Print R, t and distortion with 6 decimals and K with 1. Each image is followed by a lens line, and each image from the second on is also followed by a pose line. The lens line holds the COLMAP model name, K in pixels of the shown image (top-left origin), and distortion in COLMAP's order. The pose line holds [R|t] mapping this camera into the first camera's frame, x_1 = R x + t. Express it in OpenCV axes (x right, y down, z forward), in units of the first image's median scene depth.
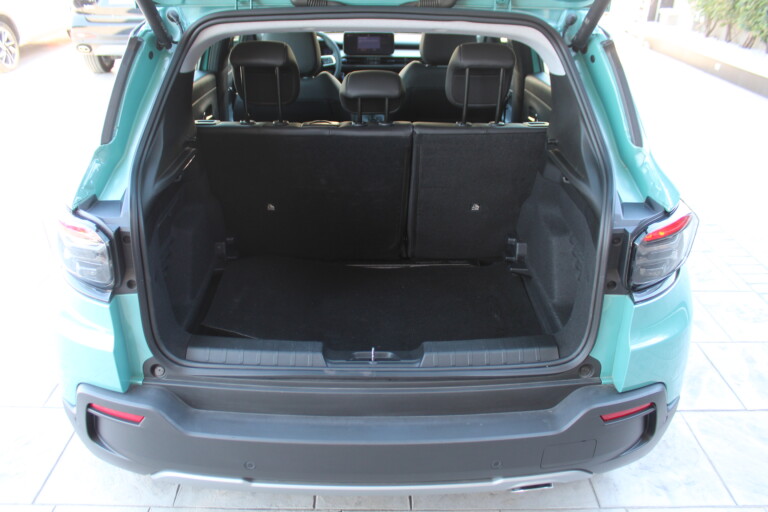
lens RADIAL K [[640.3, 0, 382.4], [0, 640.3, 256.8], [0, 0, 1]] dist [-0.151161, 0.121025]
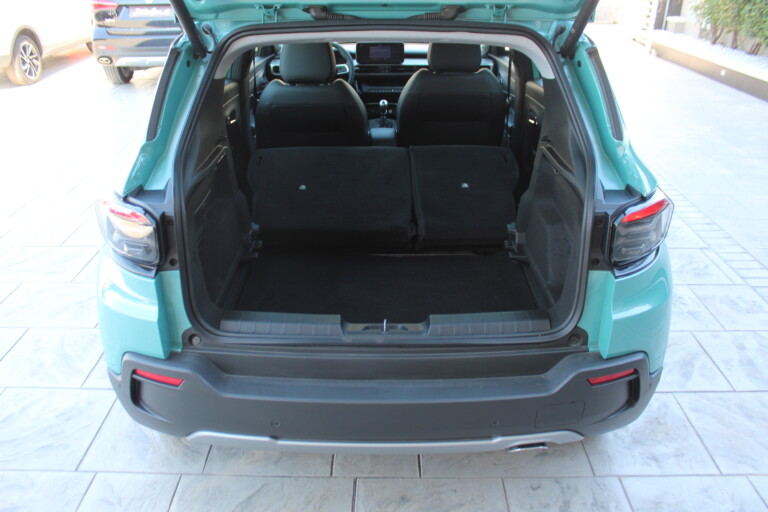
lens RADIAL K [[640.3, 0, 382.4], [0, 640.3, 255.7], [0, 0, 1]] dist [-0.151161, 0.121025]
pose [[0.999822, -0.003445, -0.018565, 0.001854], [0.003141, 0.999861, -0.016398, 0.045924], [0.018619, 0.016336, 0.999693, -0.127530]]
